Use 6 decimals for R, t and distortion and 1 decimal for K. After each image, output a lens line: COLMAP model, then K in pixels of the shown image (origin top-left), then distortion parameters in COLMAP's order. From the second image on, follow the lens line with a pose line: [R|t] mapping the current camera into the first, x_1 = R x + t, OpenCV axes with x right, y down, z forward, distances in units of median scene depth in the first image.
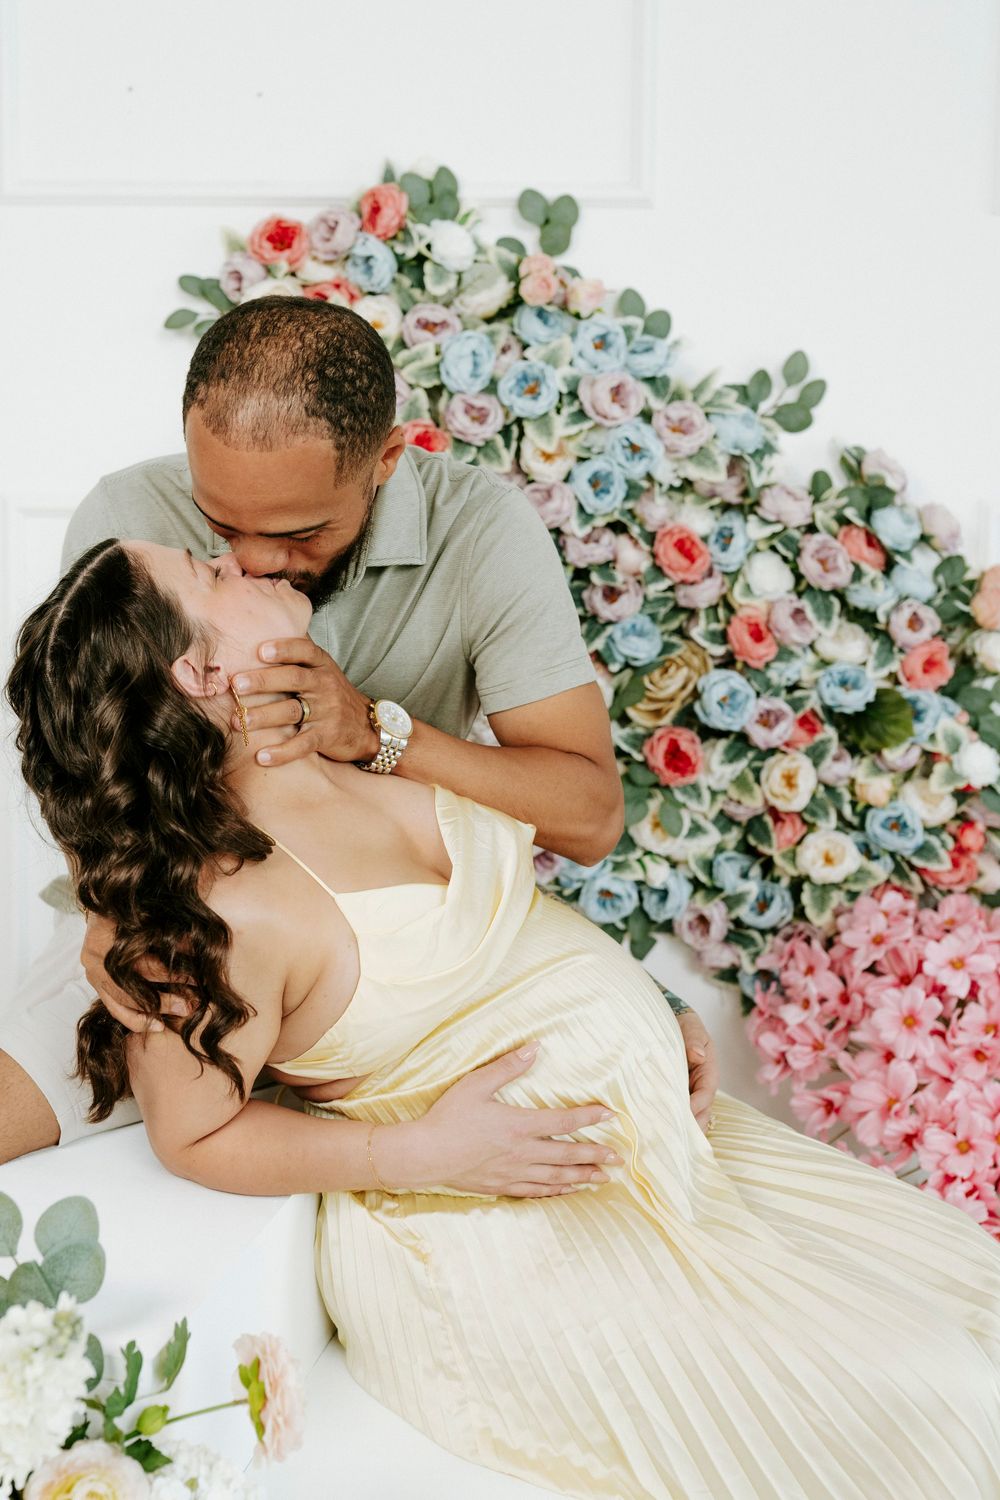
lens RADIAL K [[1786.5, 0, 368.0], [0, 1786.5, 703.4], [0, 0, 1]] dist [-0.002399, -0.007602]
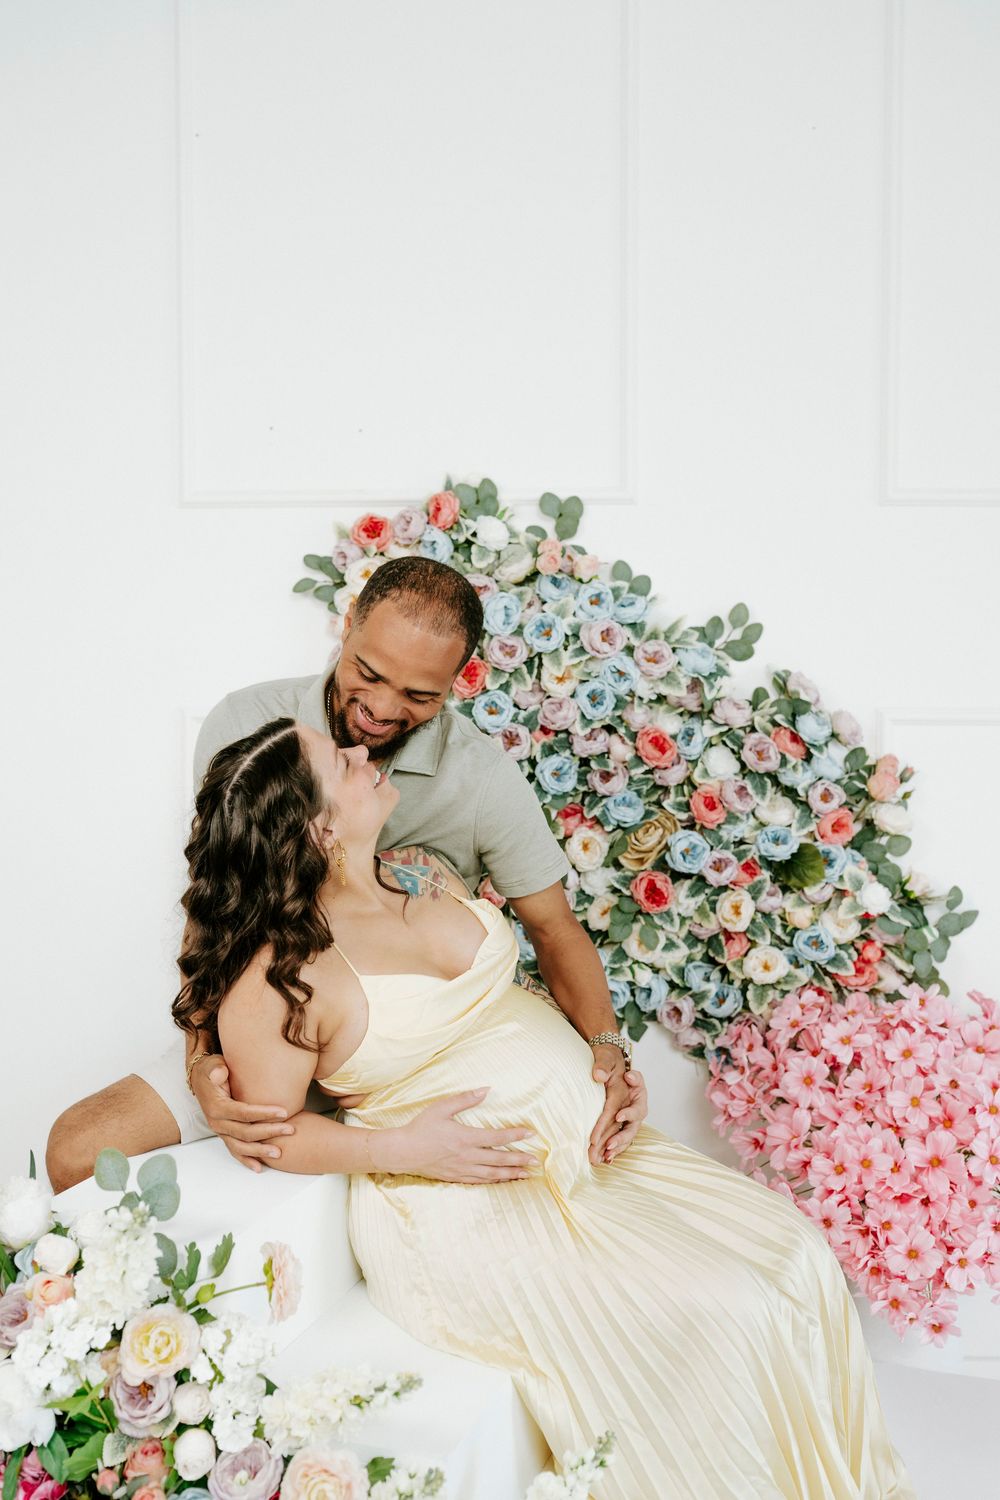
lens RADIAL K [[1507.0, 0, 482.4], [0, 1507.0, 772.1], [0, 0, 1]] dist [-0.003650, 0.010222]
pose [[0.998324, -0.002015, -0.057843, 0.107341], [-0.001536, 0.998119, -0.061283, 0.008435], [0.057858, 0.061269, 0.996443, -0.188323]]
